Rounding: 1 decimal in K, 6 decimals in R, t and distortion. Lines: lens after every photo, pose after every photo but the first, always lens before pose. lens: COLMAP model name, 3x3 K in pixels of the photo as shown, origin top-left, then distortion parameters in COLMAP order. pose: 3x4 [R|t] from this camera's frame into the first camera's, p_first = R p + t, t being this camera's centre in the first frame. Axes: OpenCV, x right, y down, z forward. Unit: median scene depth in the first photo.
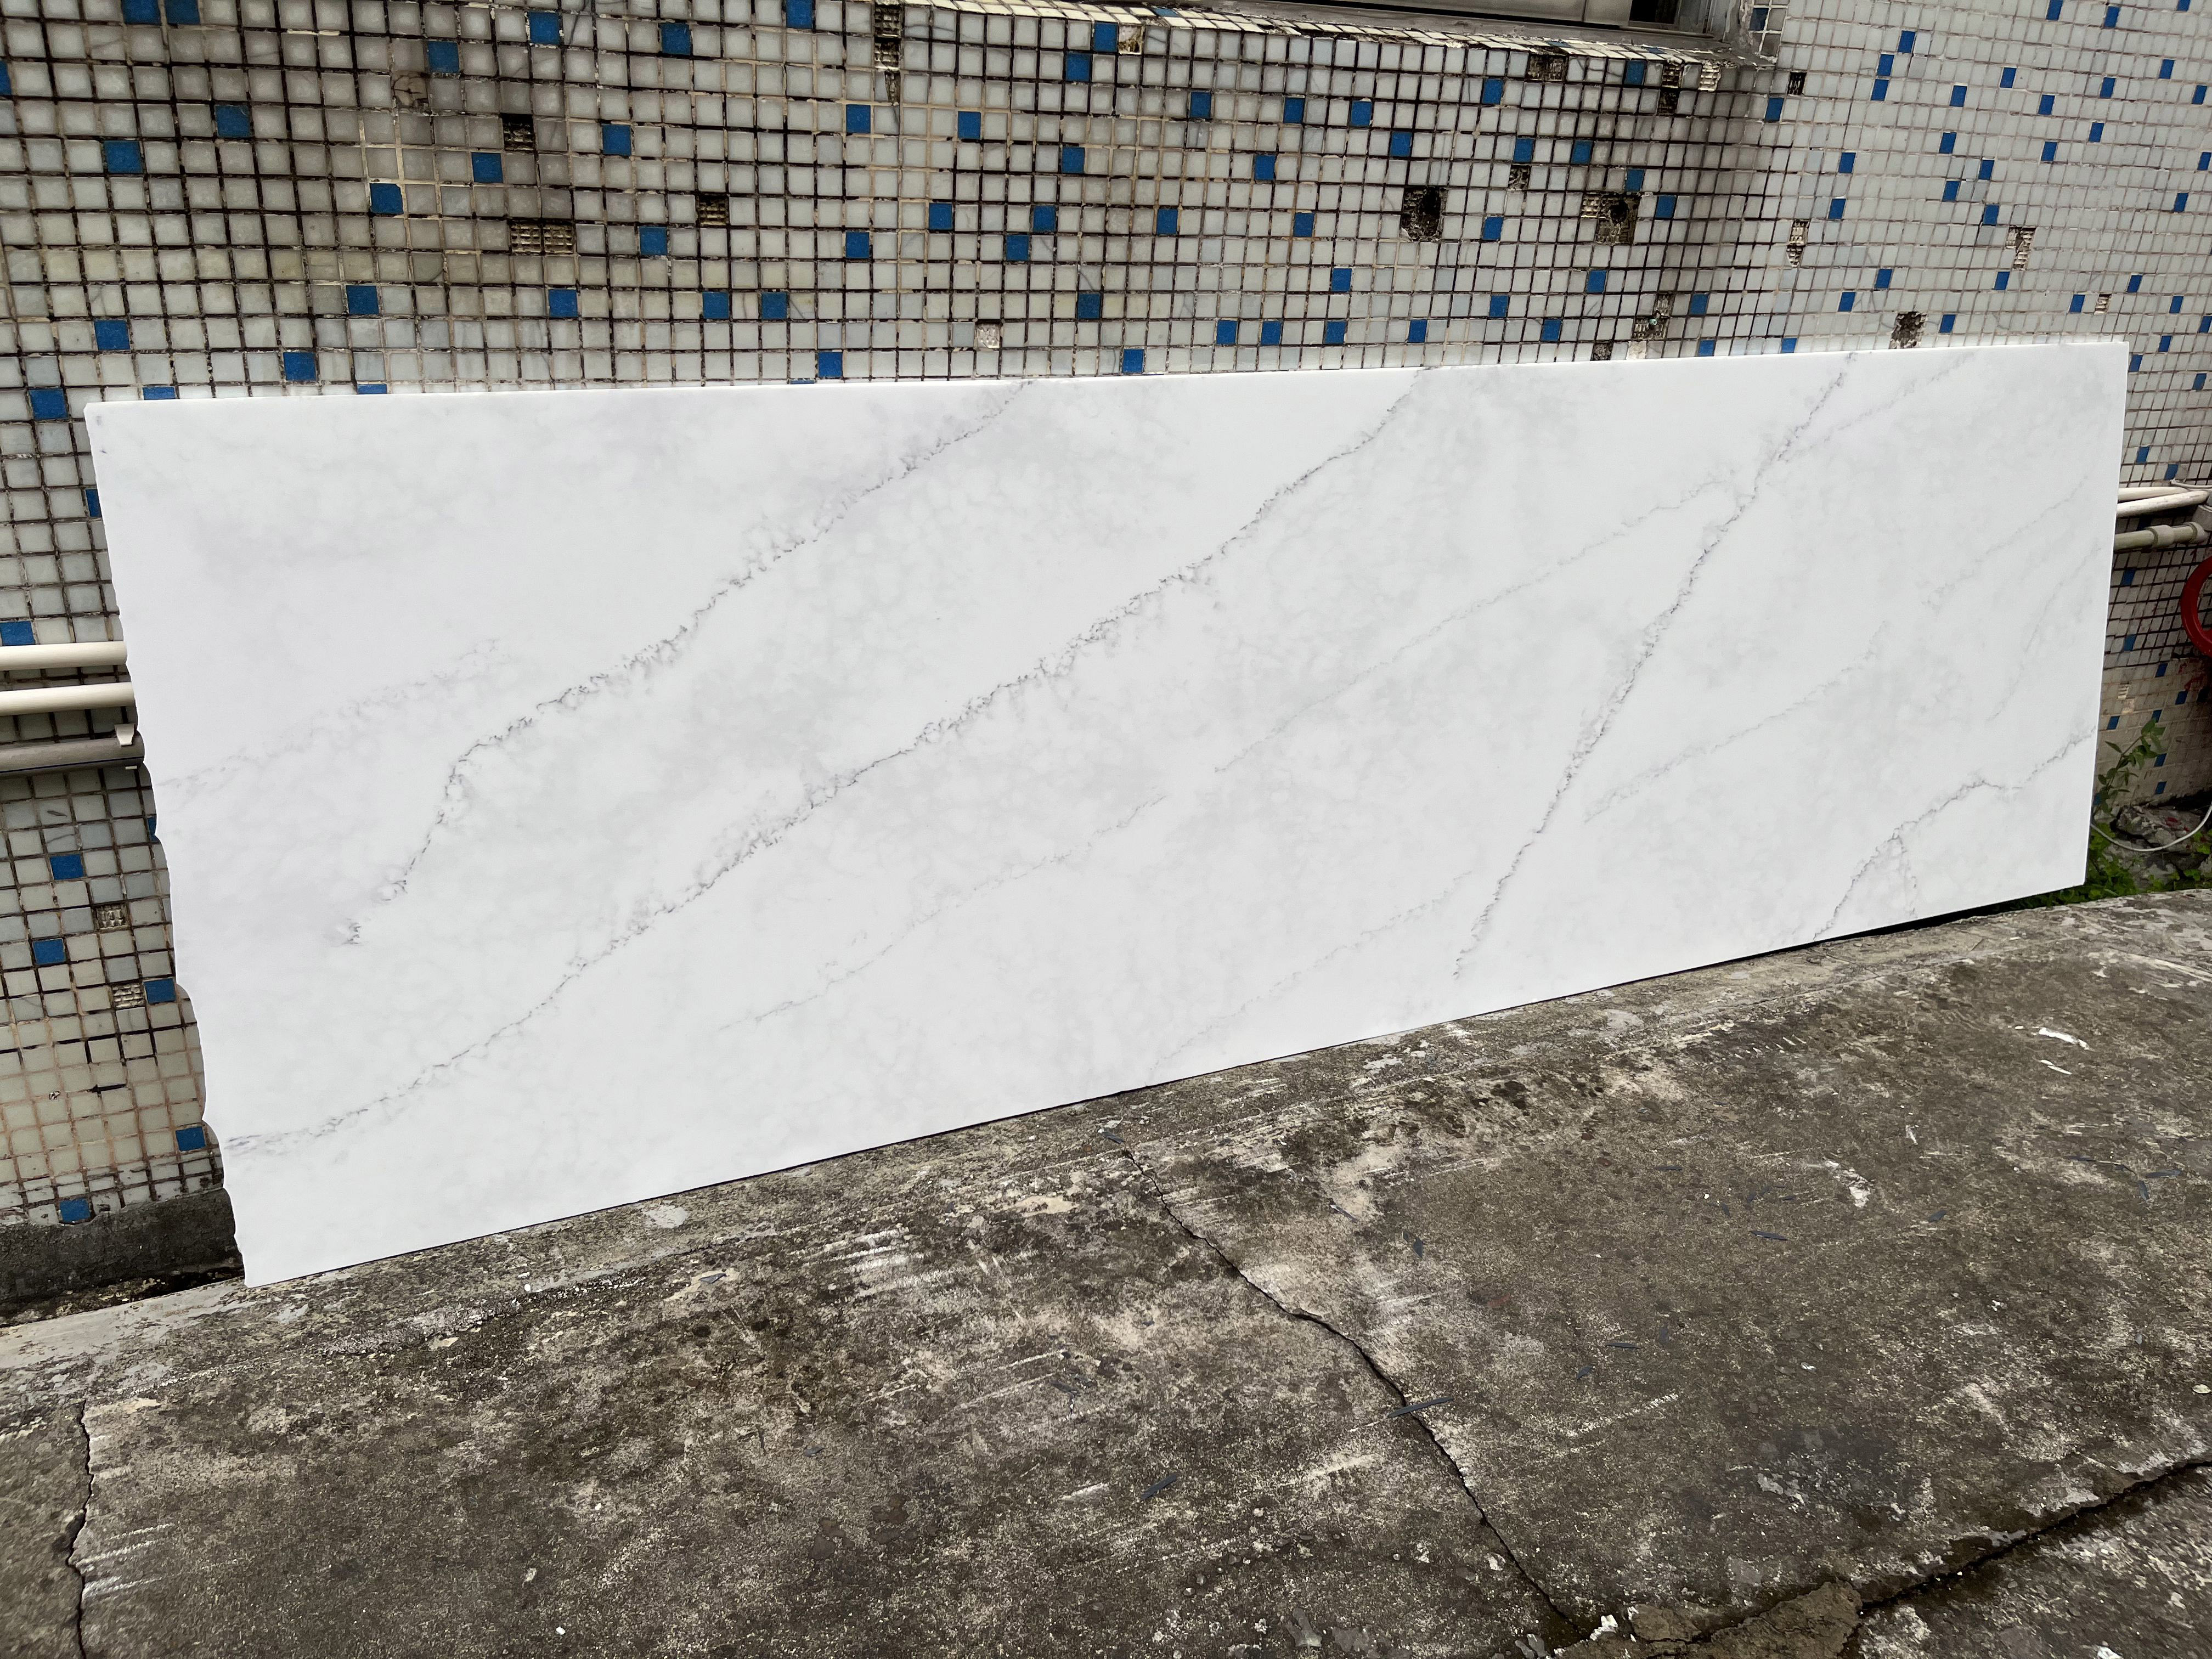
lens RADIAL K [[1702.7, 0, 1113.5], [0, 1702.7, 836.9], [0, 0, 1]] dist [0.059799, -0.070919]
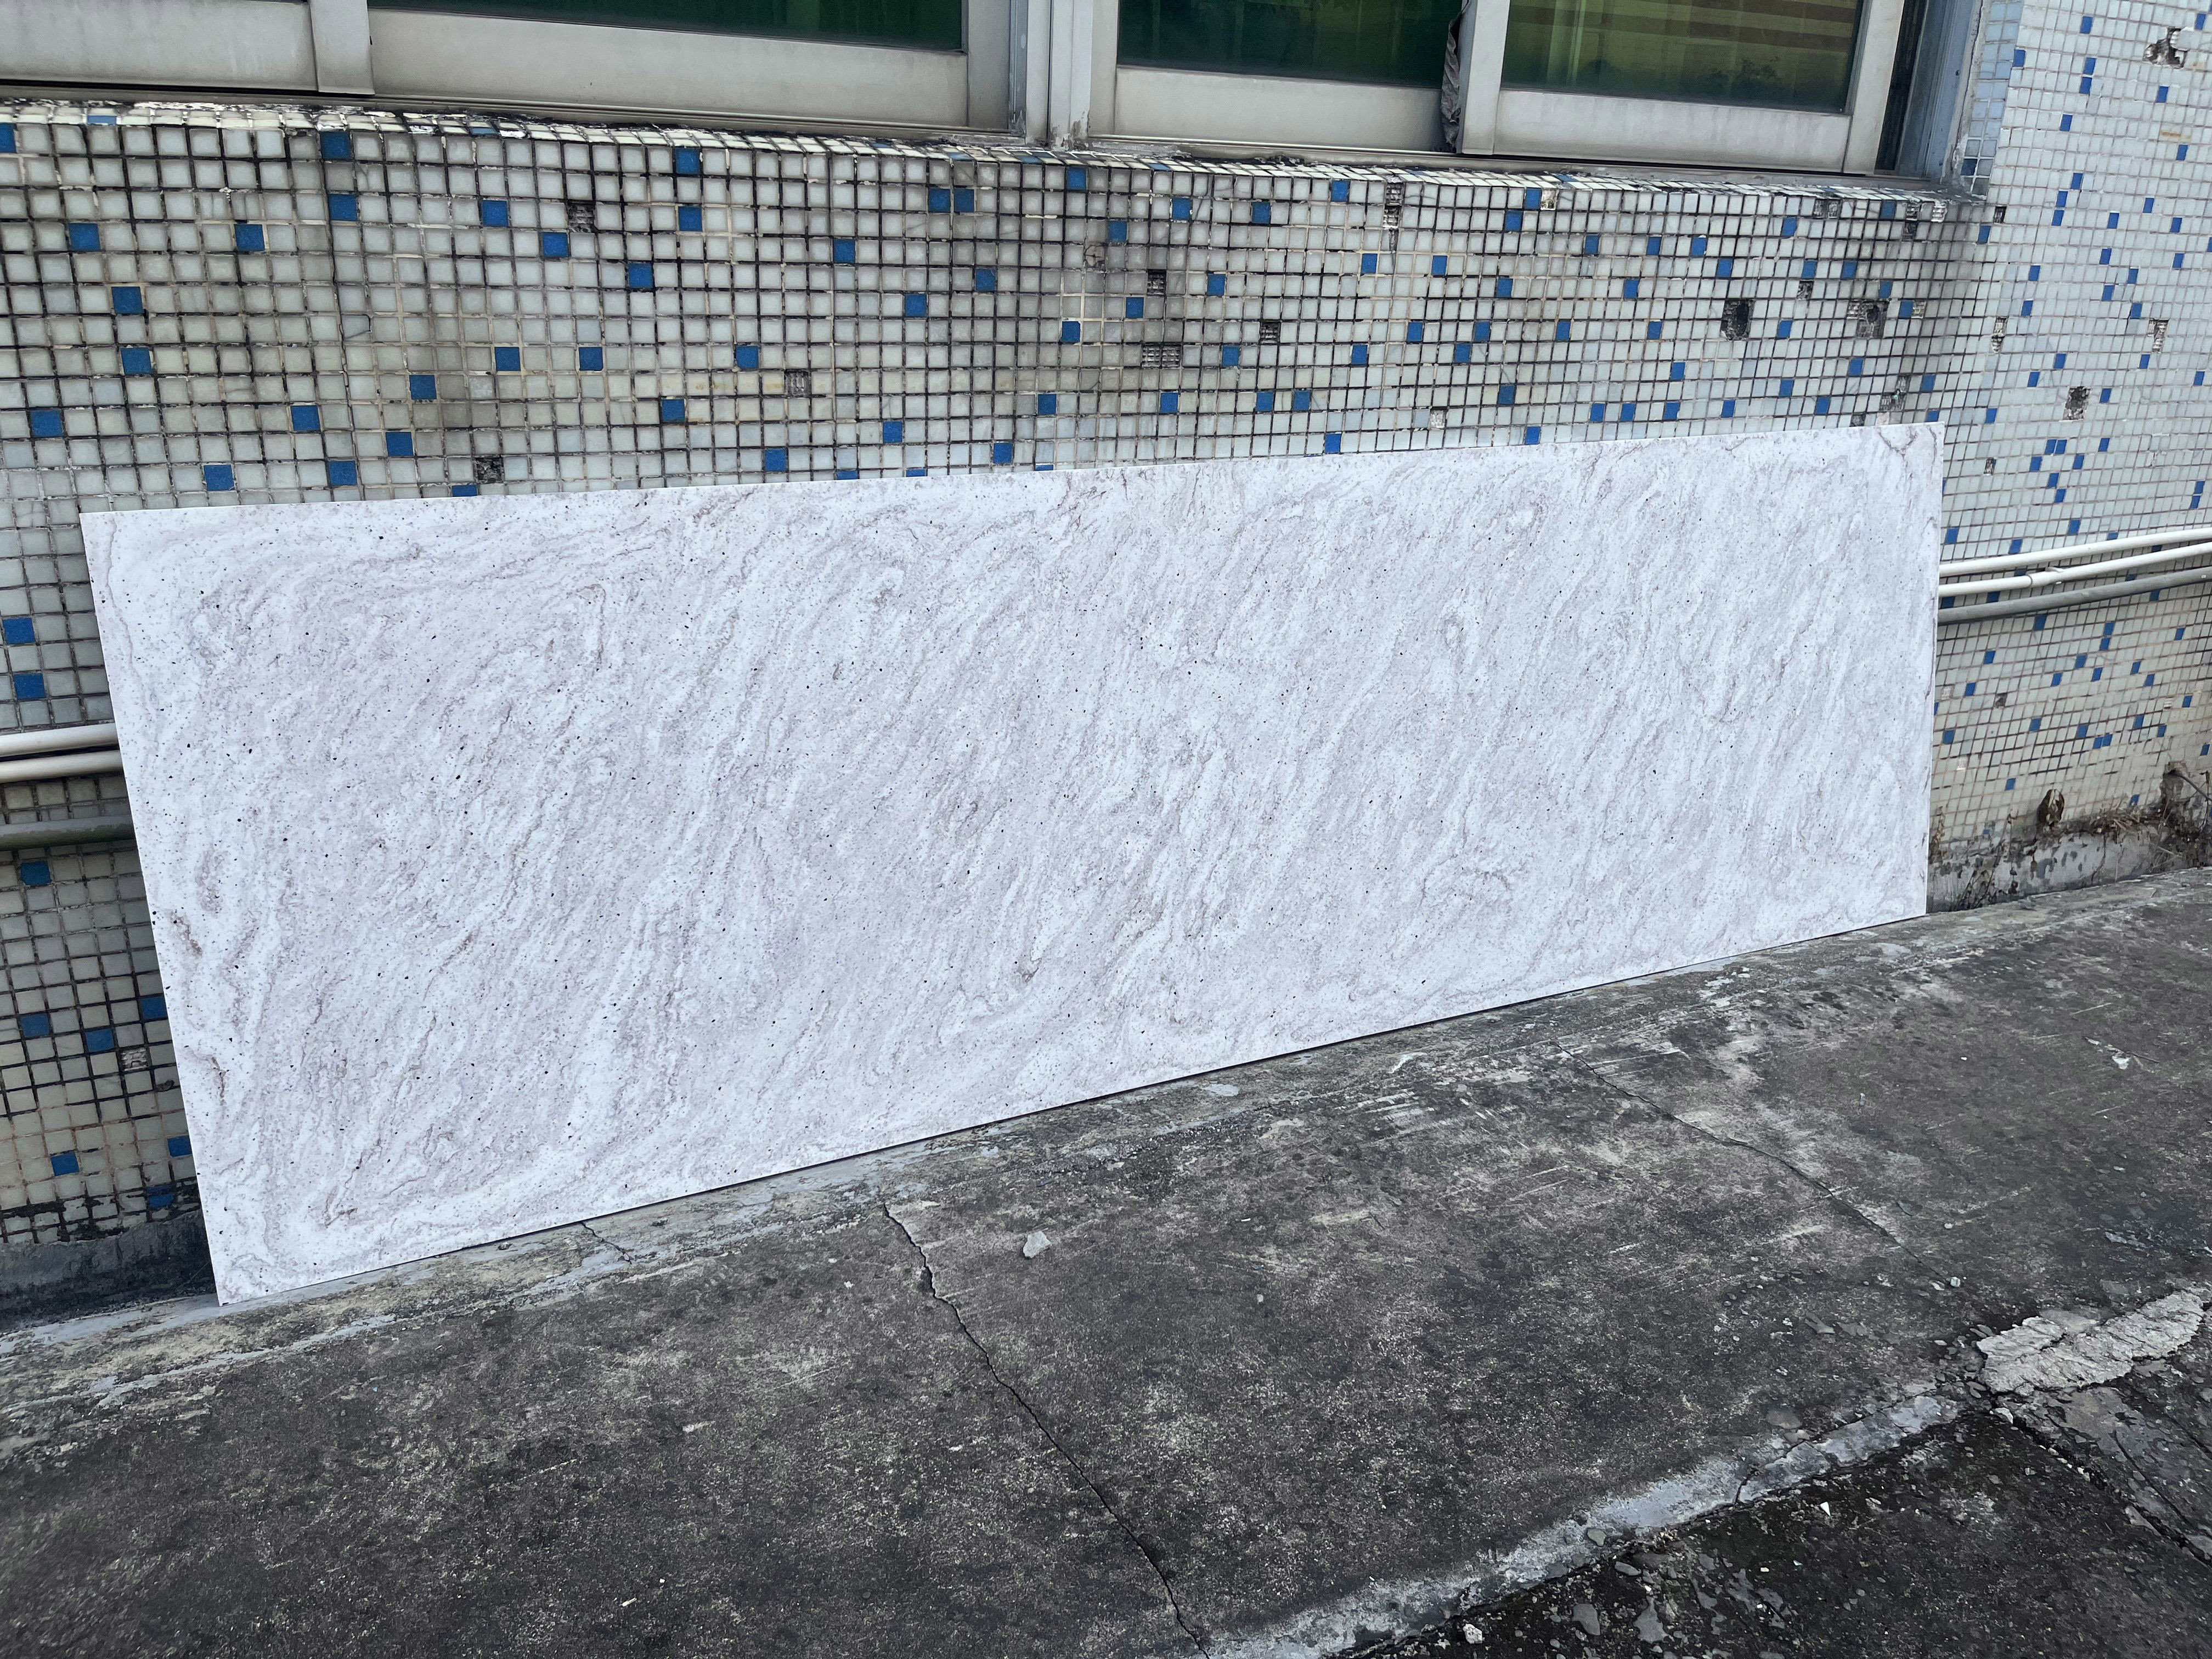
lens RADIAL K [[1702.7, 0, 1122.1], [0, 1702.7, 838.3], [0, 0, 1]] dist [0.059799, -0.070919]
pose [[0.999486, -0.028608, 0.014448, -0.352144], [0.029389, 0.997935, -0.057111, 0.101859], [-0.012785, 0.057506, 0.998263, -0.307567]]
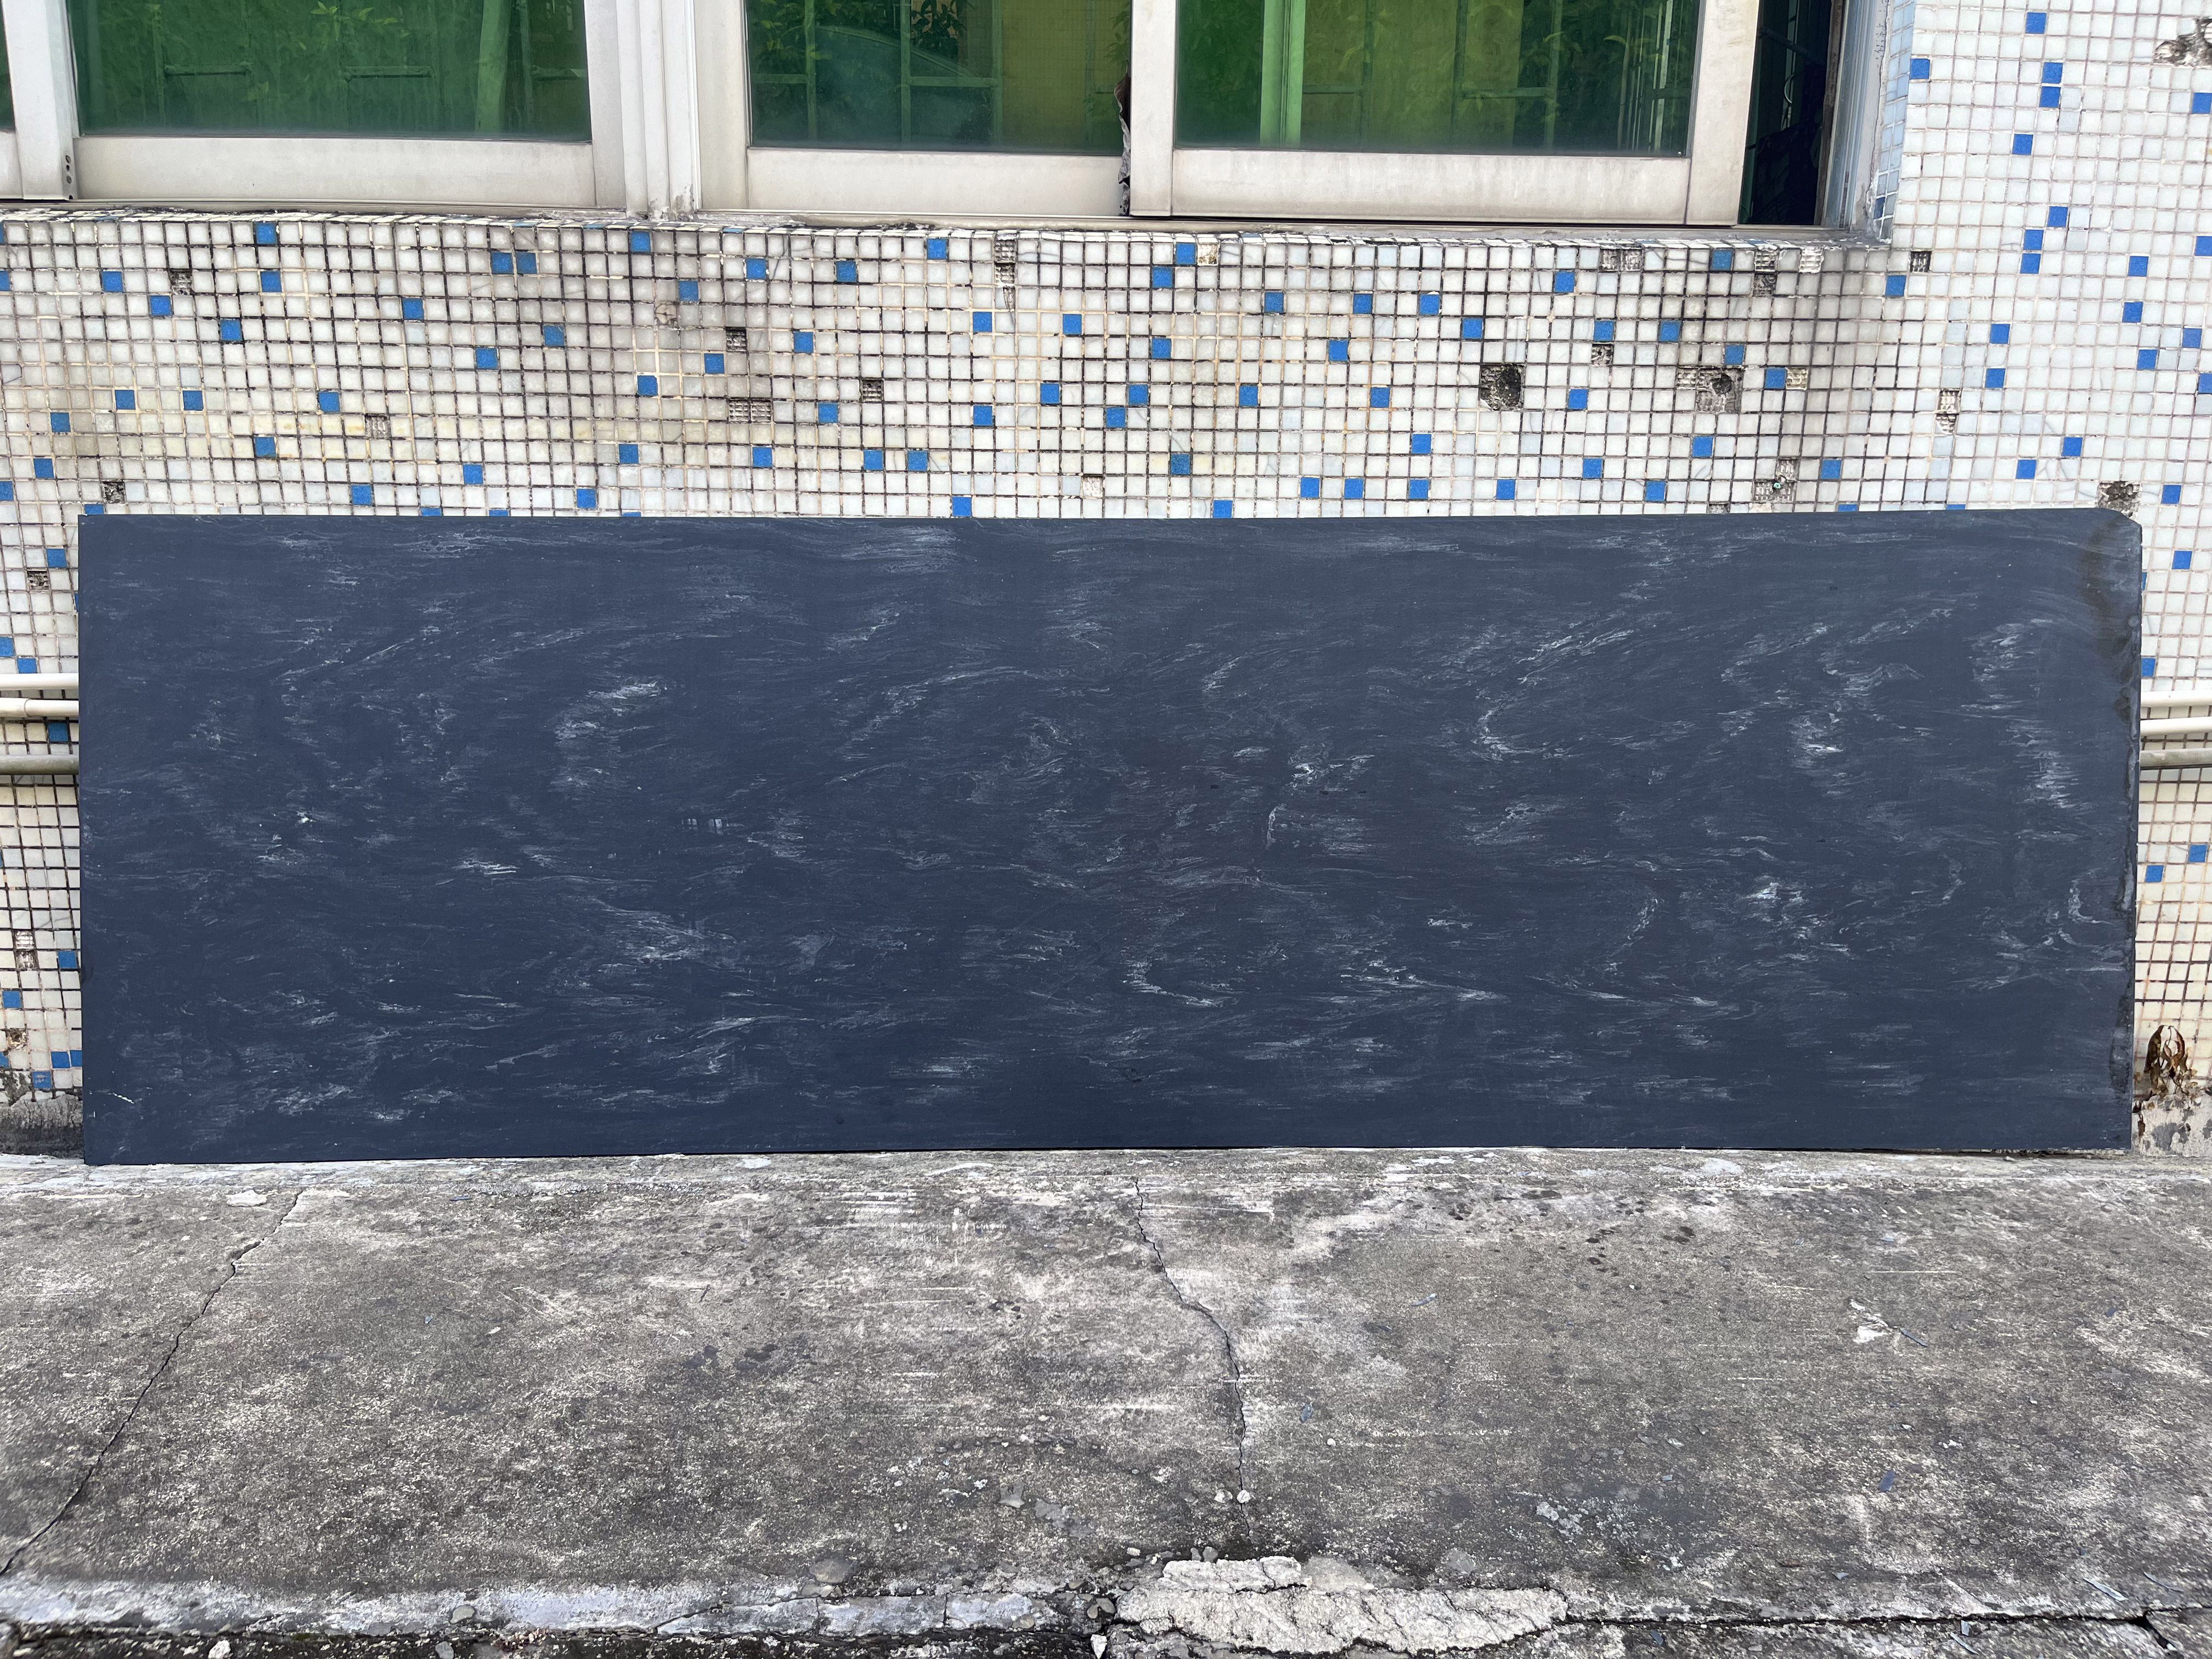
lens RADIAL K [[1702.7, 0, 1104.3], [0, 1702.7, 832.5], [0, 0, 1]] dist [0.059799, -0.070919]
pose [[0.911925, 0.046188, -0.407749, 0.461159], [-0.130206, 0.974867, -0.180777, 0.179921], [0.389151, 0.217946, 0.895020, -0.056504]]
